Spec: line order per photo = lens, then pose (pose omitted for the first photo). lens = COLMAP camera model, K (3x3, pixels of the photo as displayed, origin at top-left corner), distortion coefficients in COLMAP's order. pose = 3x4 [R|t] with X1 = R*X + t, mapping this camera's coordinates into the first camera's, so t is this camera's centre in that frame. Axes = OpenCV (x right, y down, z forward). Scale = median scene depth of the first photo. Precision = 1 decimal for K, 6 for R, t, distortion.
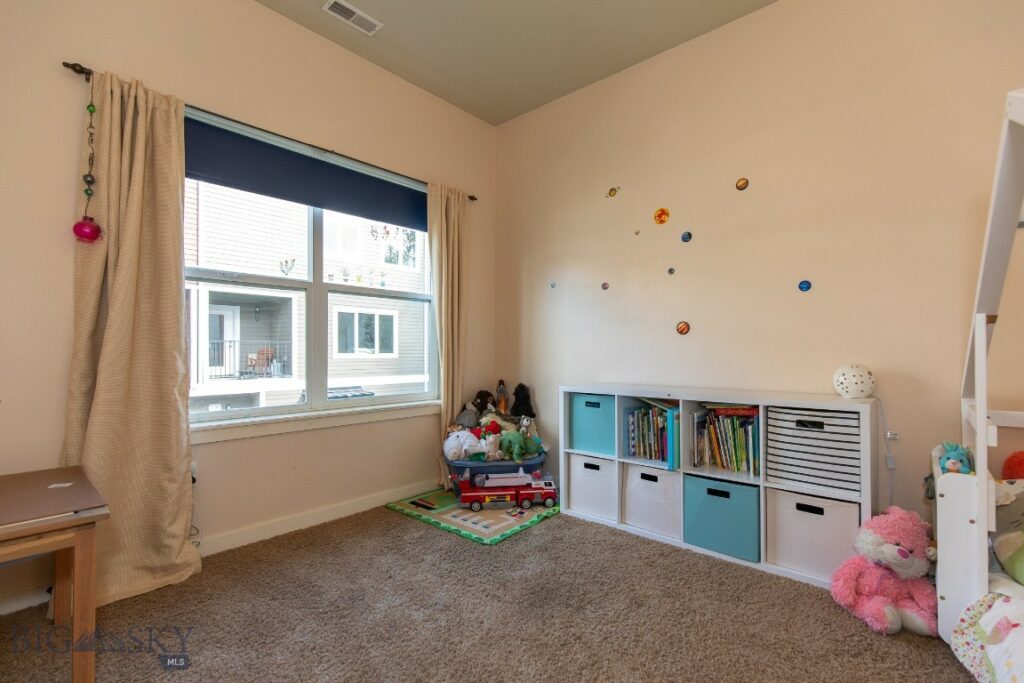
lens RADIAL K [[466.7, 0, 512.7], [0, 466.7, 346.1], [0, 0, 1]] dist [0.013912, -0.000343]
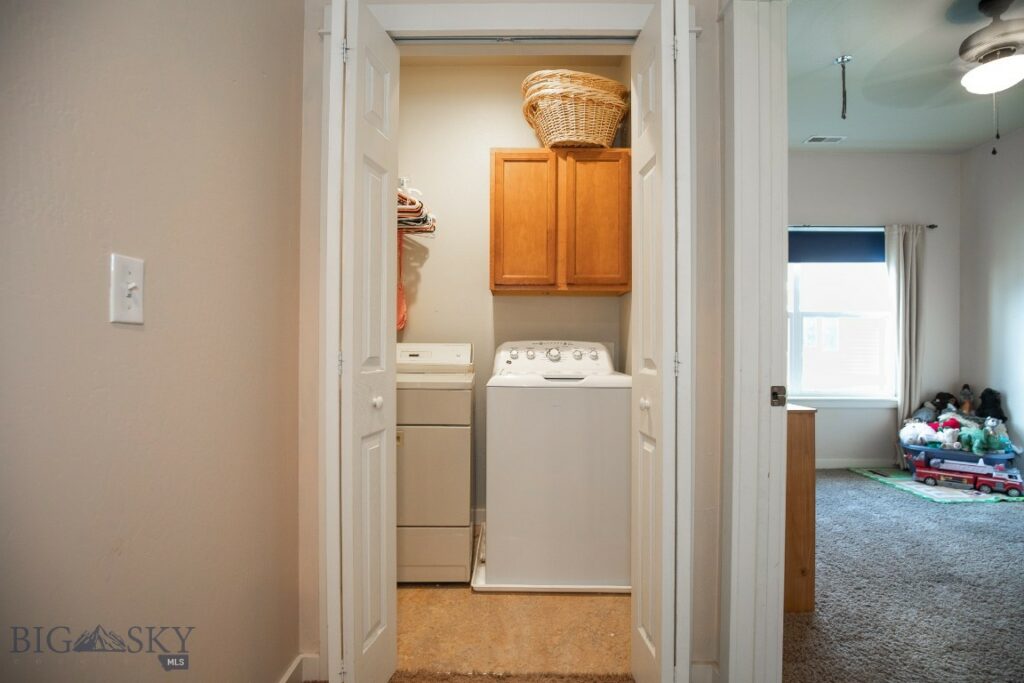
lens RADIAL K [[476.9, 0, 512.1], [0, 476.9, 345.6], [0, 0, 1]] dist [-0.017781, 0.000493]
pose [[0.660990, 0.006627, -0.750366, 0.118828], [0.001864, 0.999943, 0.010473, -0.039172], [0.750393, -0.008322, 0.660940, -0.655745]]
